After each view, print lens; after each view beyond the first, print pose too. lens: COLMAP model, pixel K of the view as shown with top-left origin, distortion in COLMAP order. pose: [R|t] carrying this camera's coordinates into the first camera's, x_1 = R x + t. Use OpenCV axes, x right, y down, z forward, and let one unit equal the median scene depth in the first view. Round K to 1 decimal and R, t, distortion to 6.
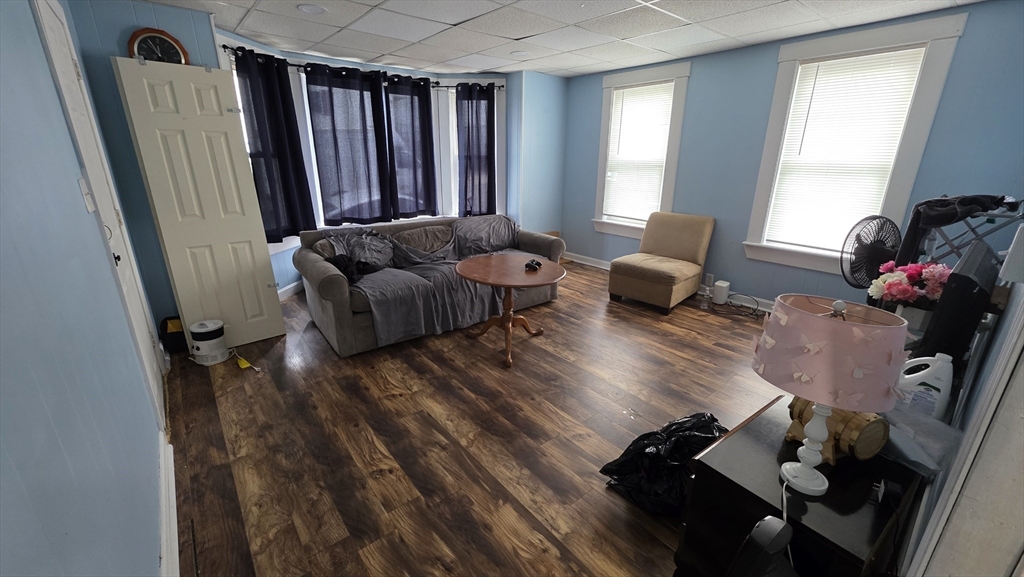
lens RADIAL K [[409.1, 0, 511.0], [0, 409.1, 284.0], [0, 0, 1]] dist [0.010999, -0.000062]
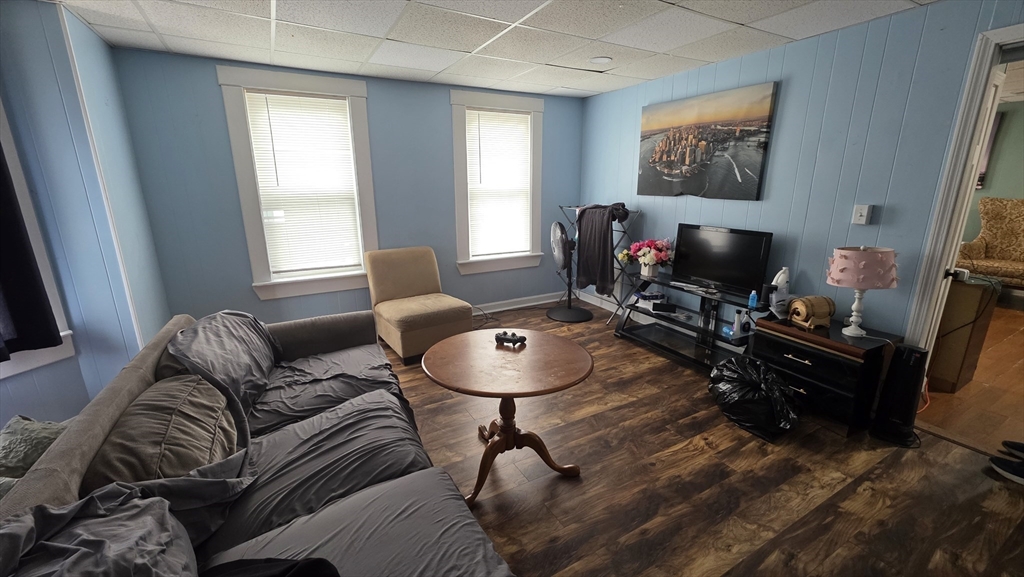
lens RADIAL K [[409.1, 0, 511.0], [0, 409.1, 284.0], [0, 0, 1]] dist [0.010999, -0.000062]
pose [[0.176936, -0.249603, 0.952046, -0.597157], [0.306560, 0.933165, 0.187679, -0.269074], [-0.935262, 0.258652, 0.241629, 0.798038]]
